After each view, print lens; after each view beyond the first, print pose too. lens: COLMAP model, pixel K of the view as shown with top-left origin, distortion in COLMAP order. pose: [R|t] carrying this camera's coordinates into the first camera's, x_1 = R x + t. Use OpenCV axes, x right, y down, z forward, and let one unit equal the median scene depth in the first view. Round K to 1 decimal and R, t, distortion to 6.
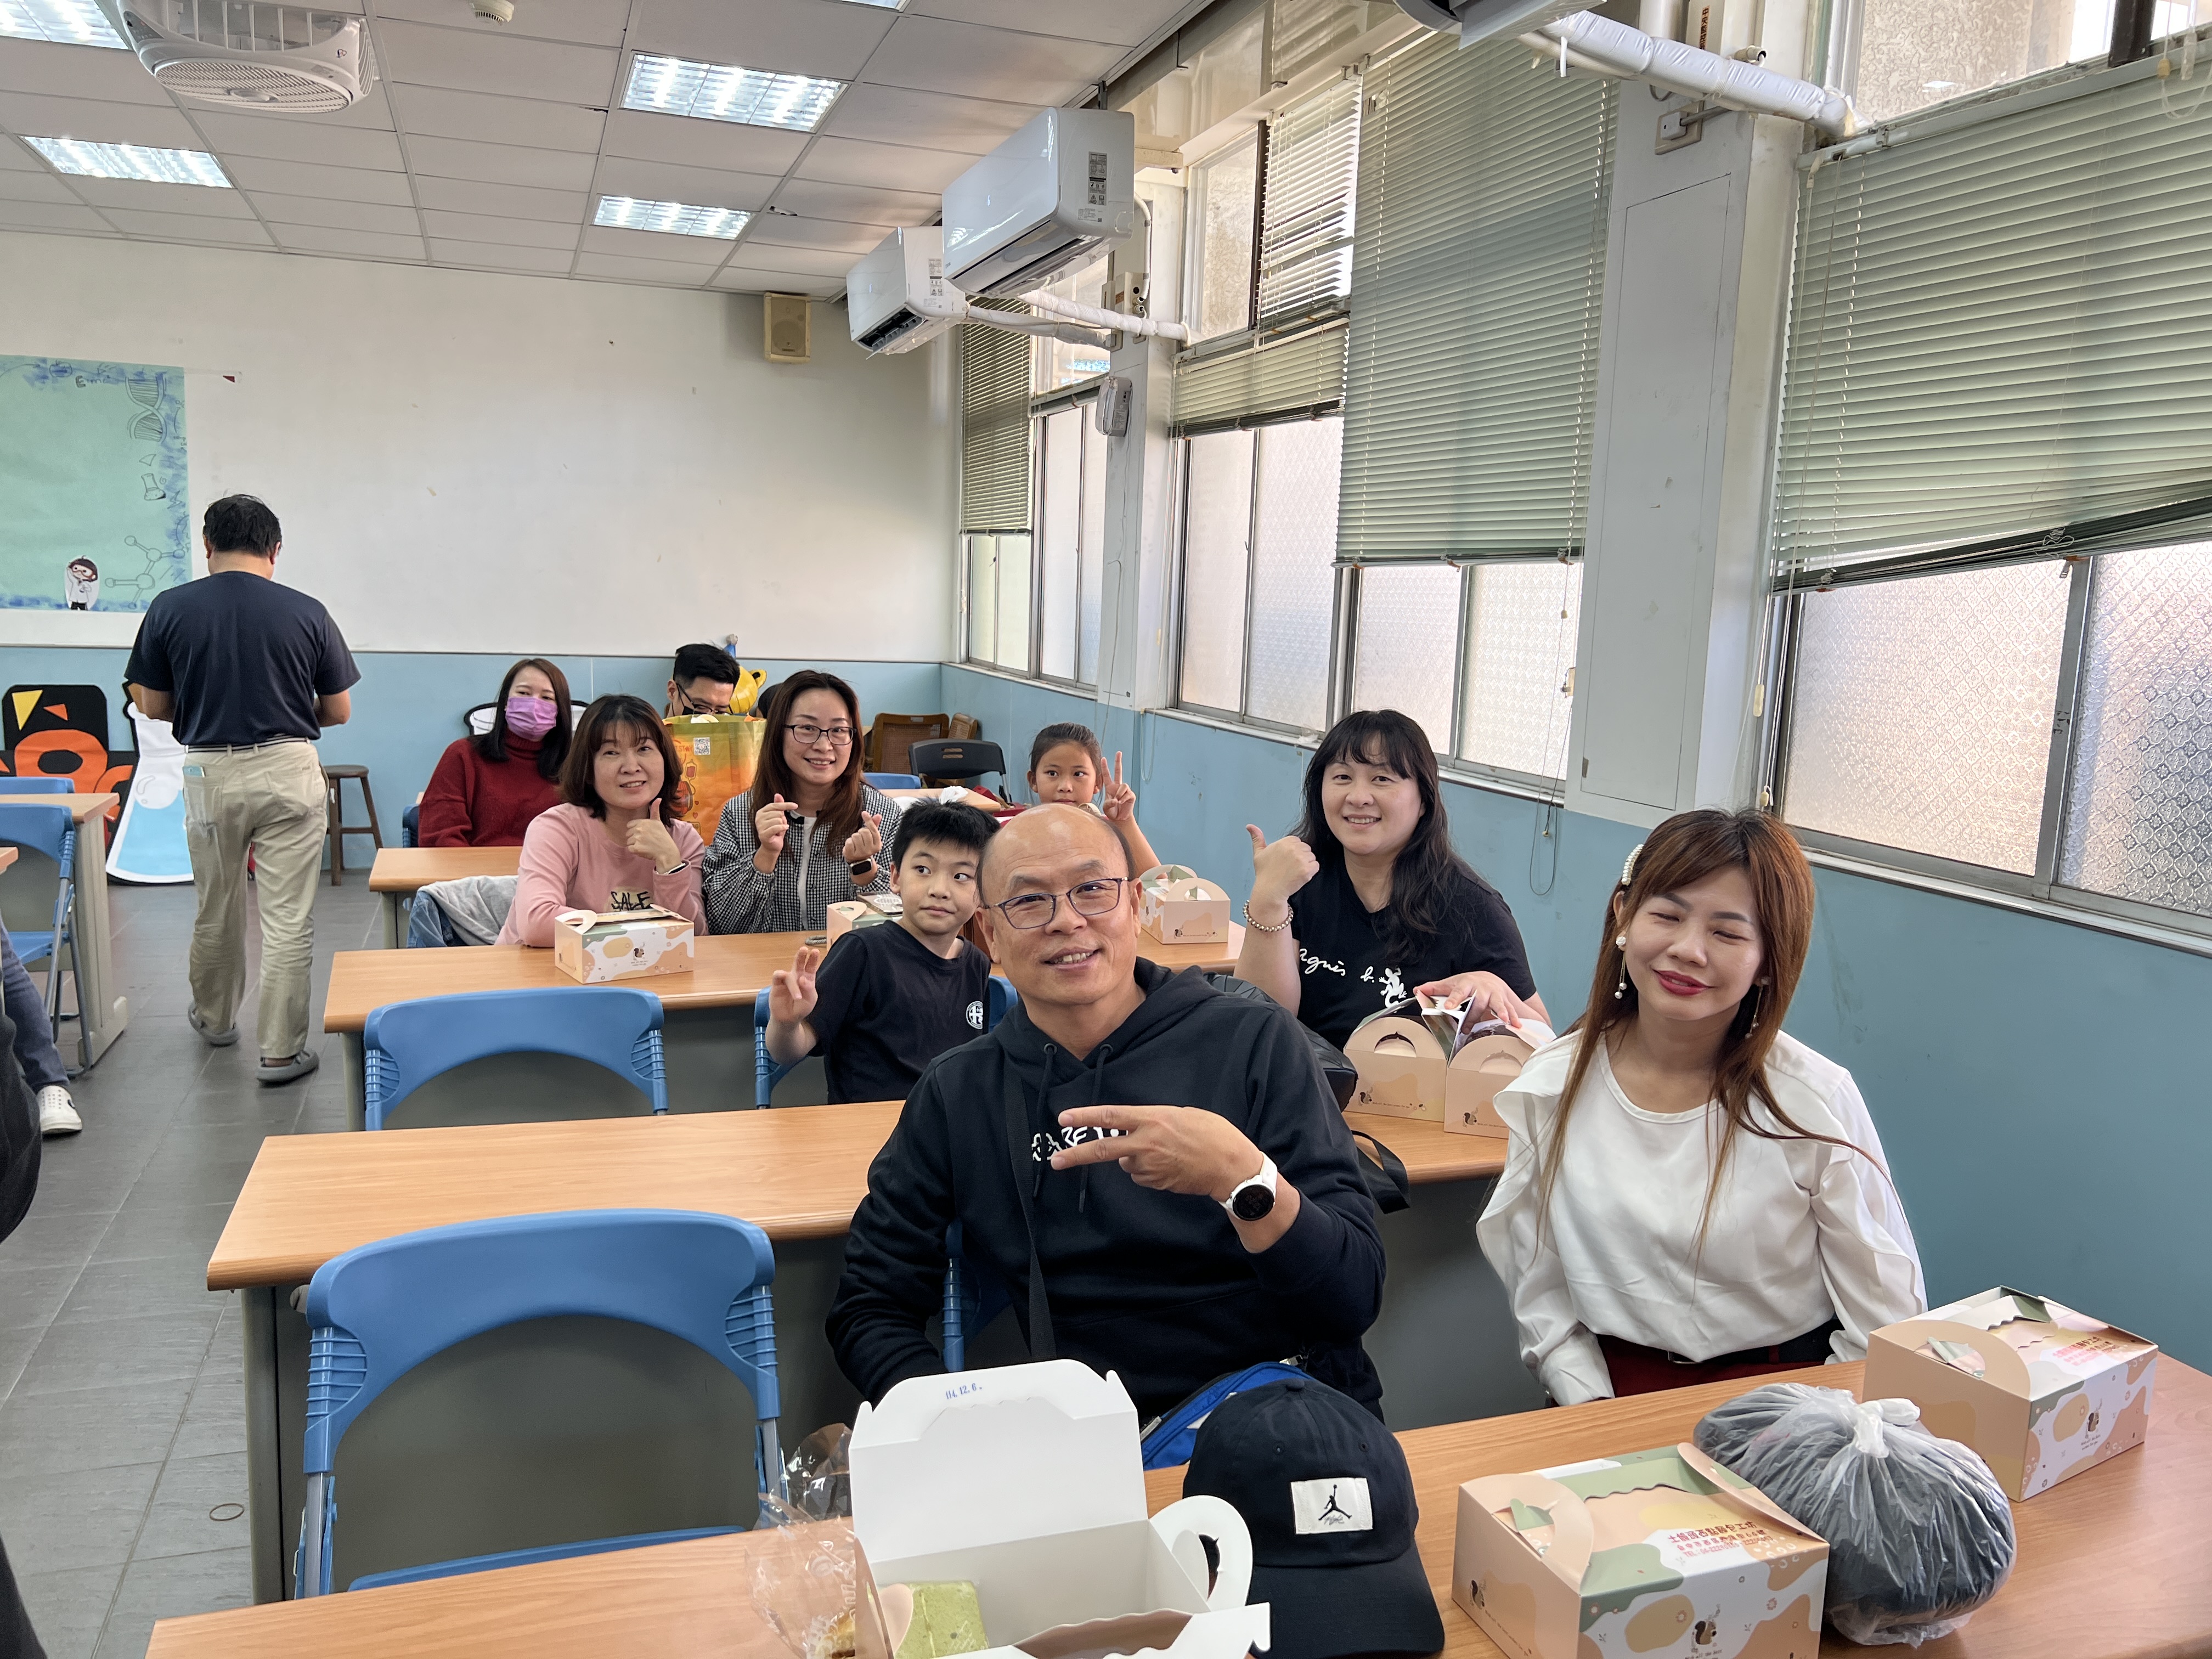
lens RADIAL K [[1691.9, 0, 1059.9], [0, 1691.9, 841.5], [0, 0, 1]] dist [0.070820, -0.076897]
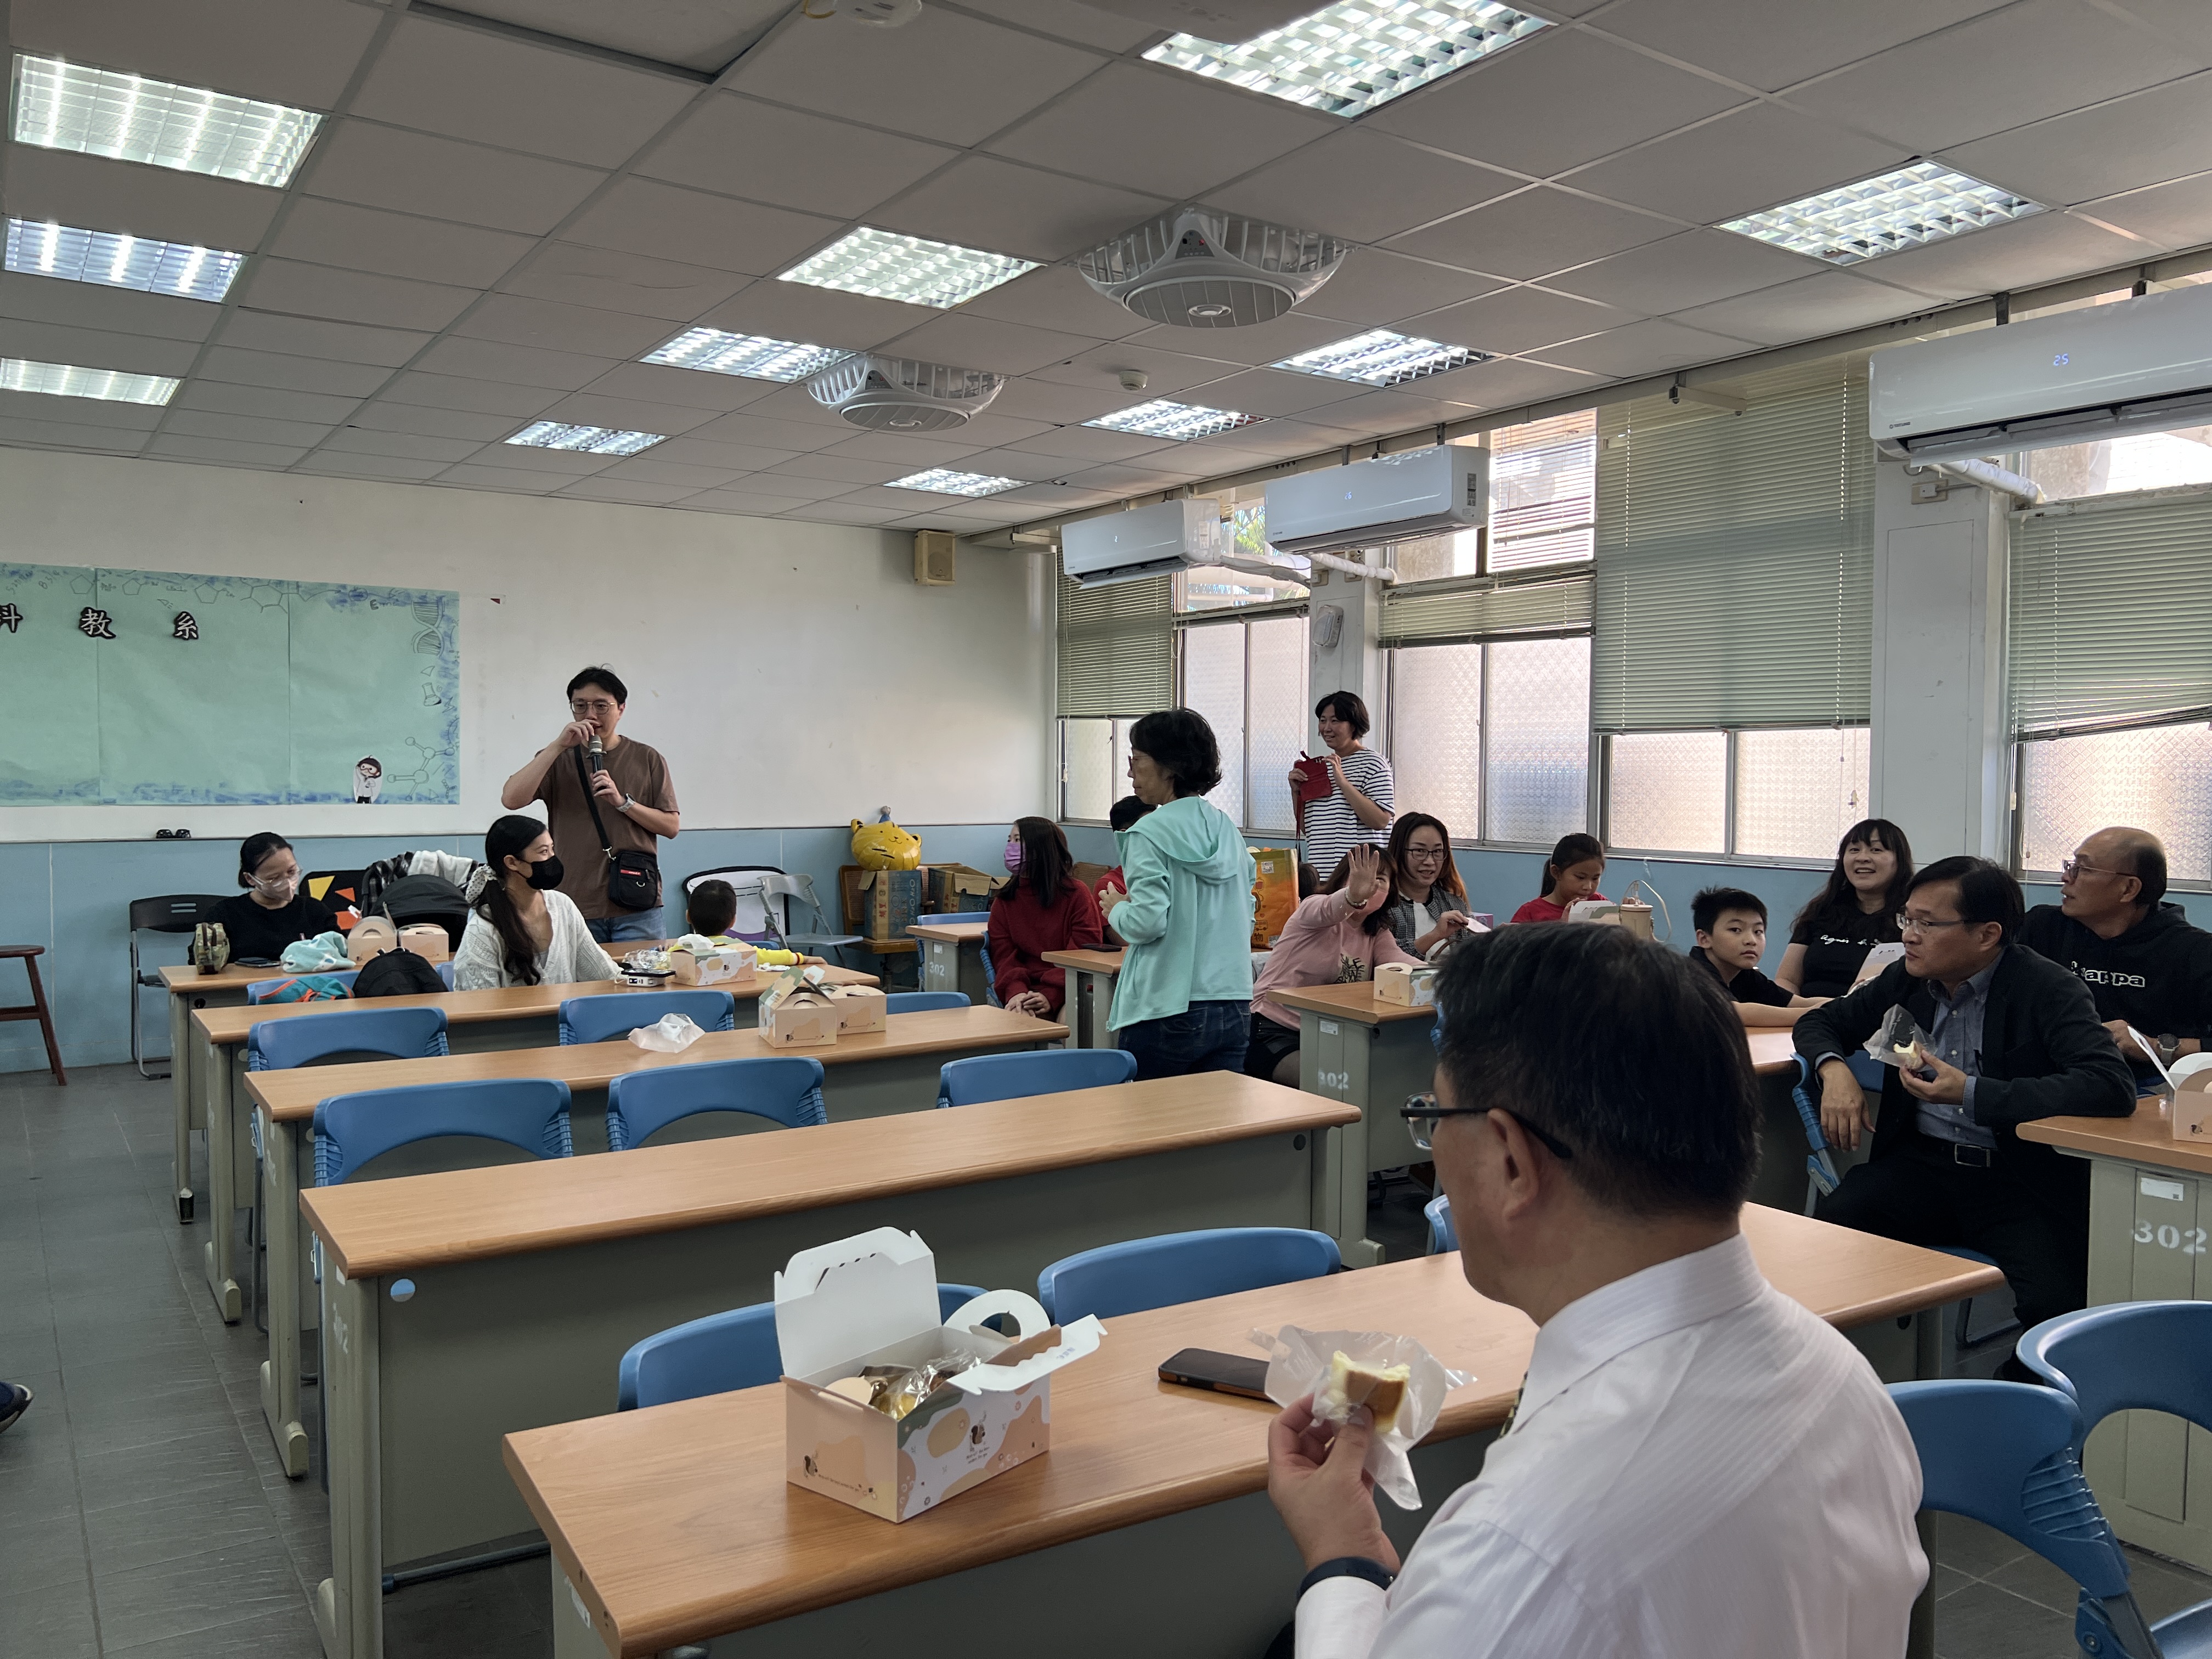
lens RADIAL K [[1671.2, 0, 1110.4], [0, 1671.2, 835.2], [0, 0, 1]] dist [0.059669, -0.066637]
pose [[0.960685, -0.038549, 0.274950, -0.664482], [0.067329, 0.993100, -0.096012, 0.039863], [-0.269352, 0.110749, 0.956653, -0.297716]]
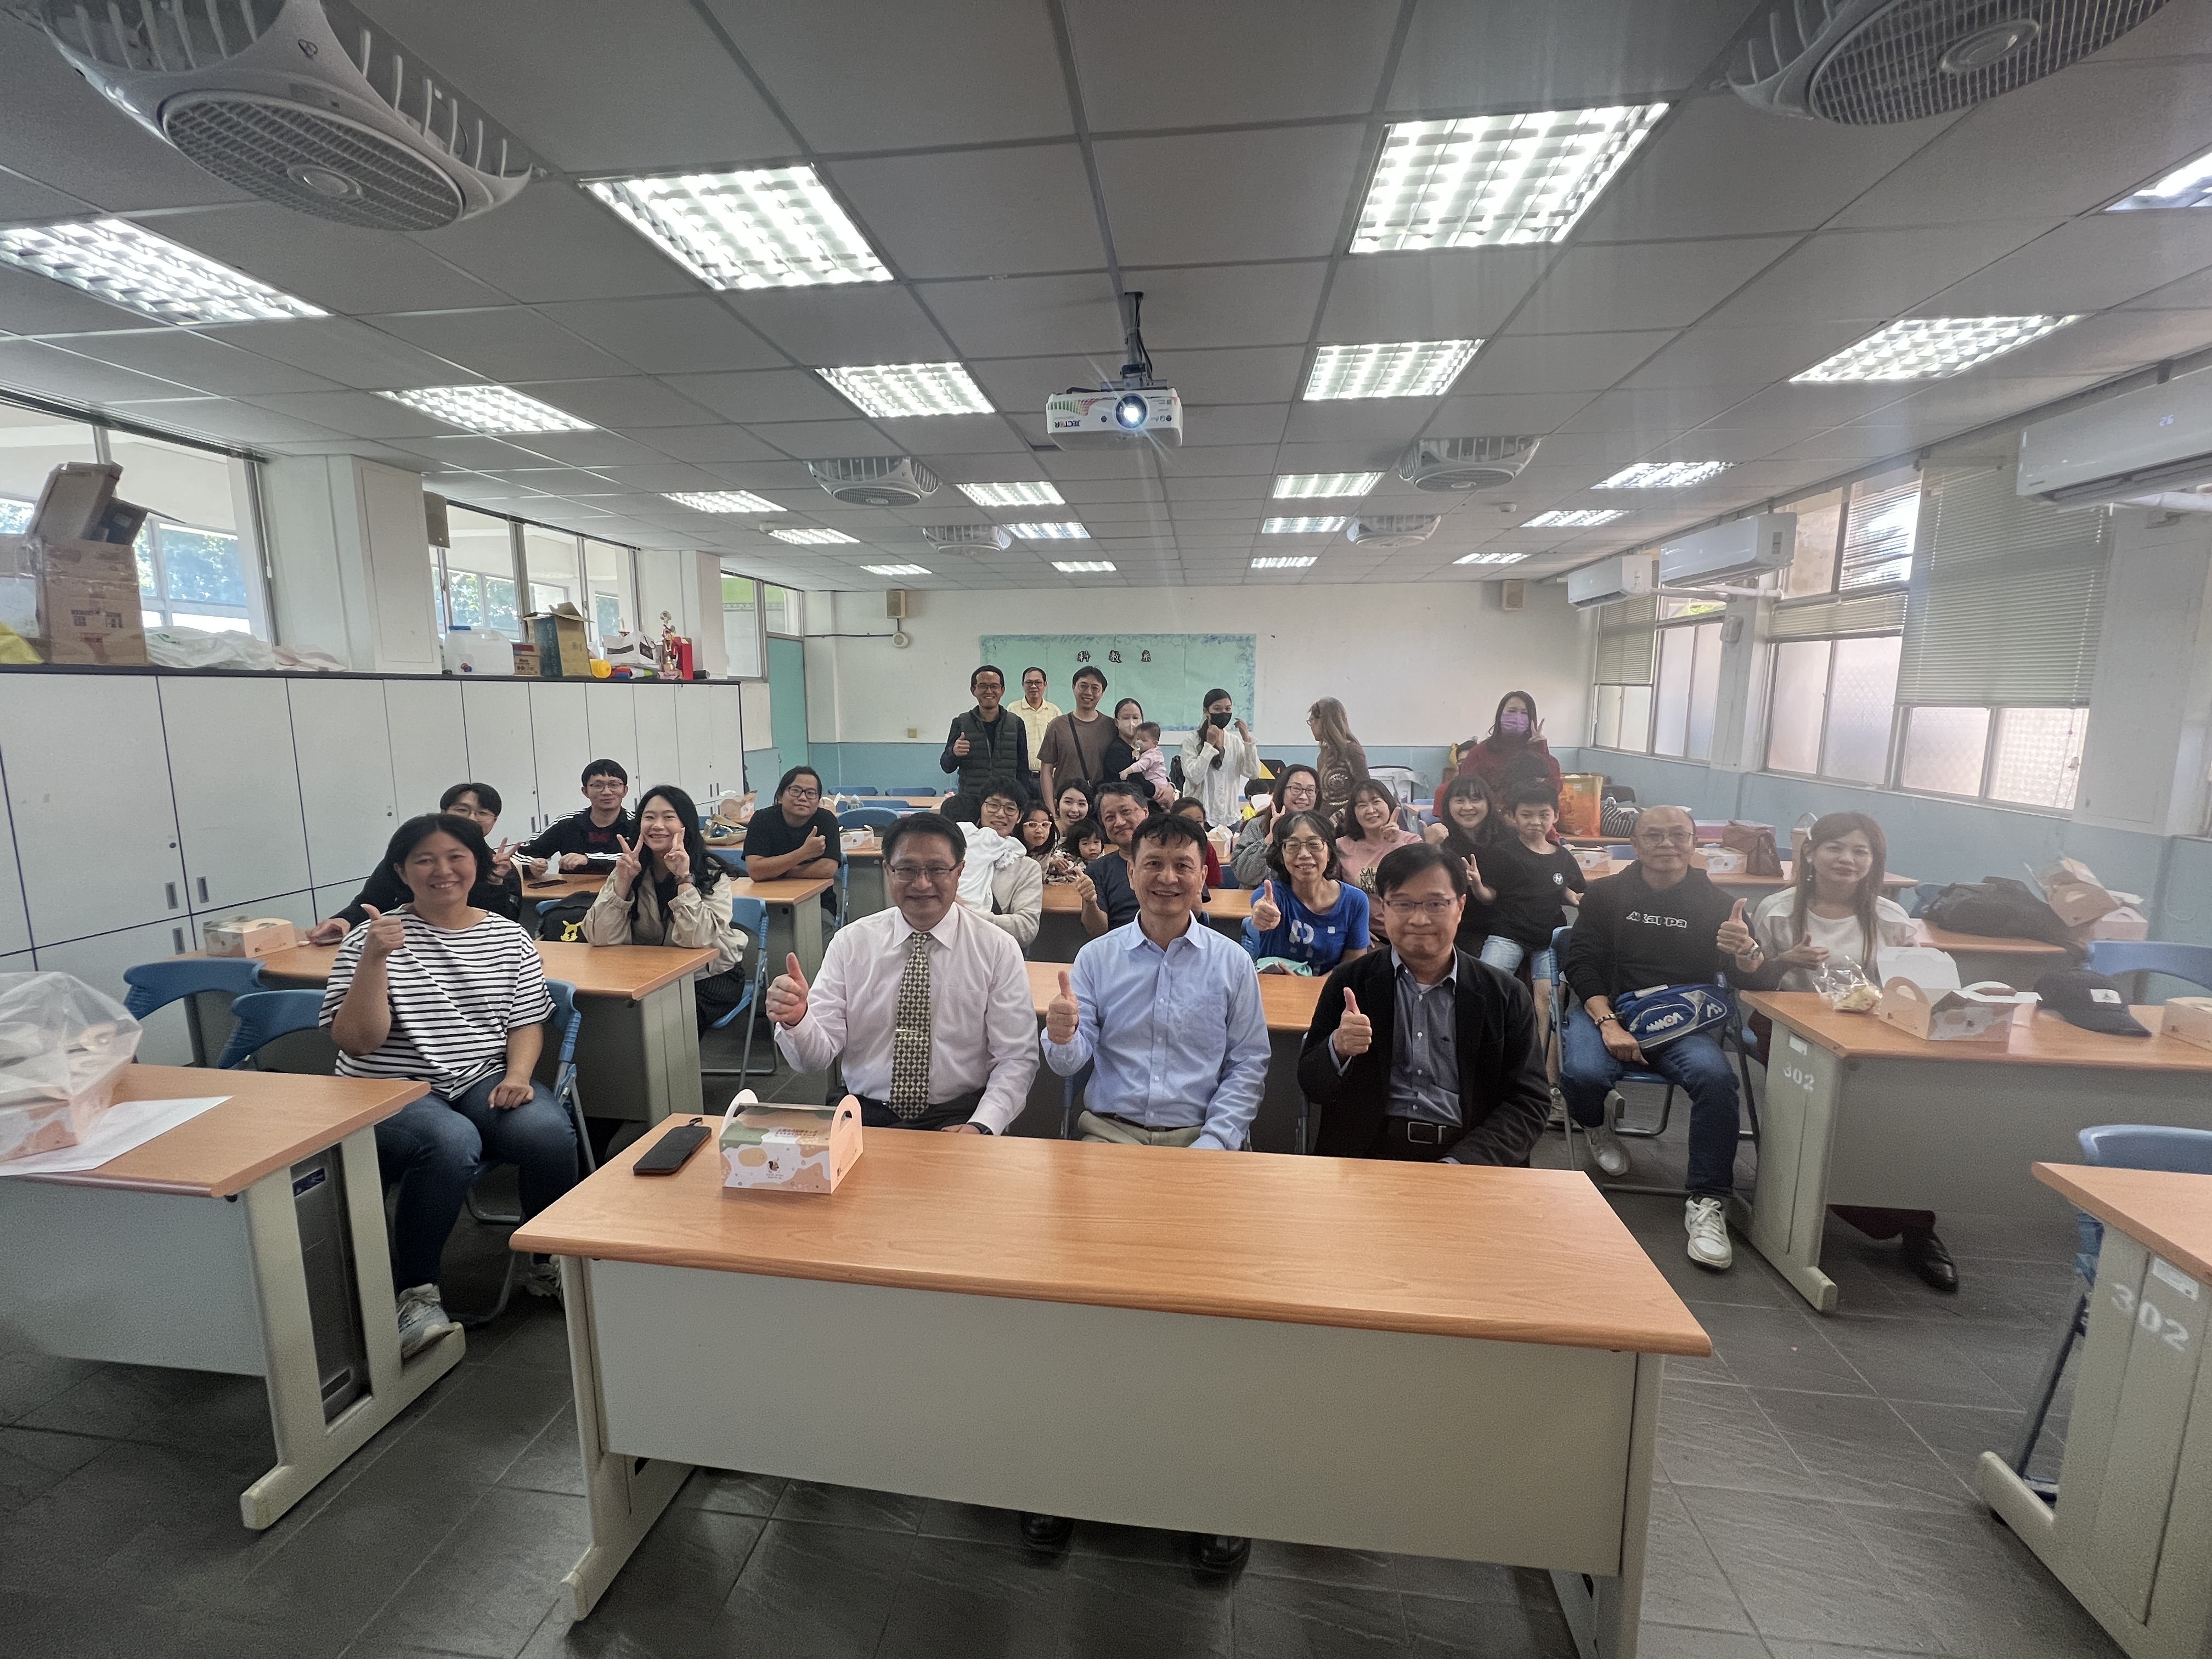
lens RADIAL K [[885.3, 0, 1098.3], [0, 885.3, 824.1], [0, 0, 1]] dist [-0.001598, 0.000160]
pose [[0.905105, 0.029748, -0.424147, -0.267589], [-0.034955, 0.999379, -0.004498, 0.024715], [0.423750, 0.018897, 0.905582, -0.423444]]
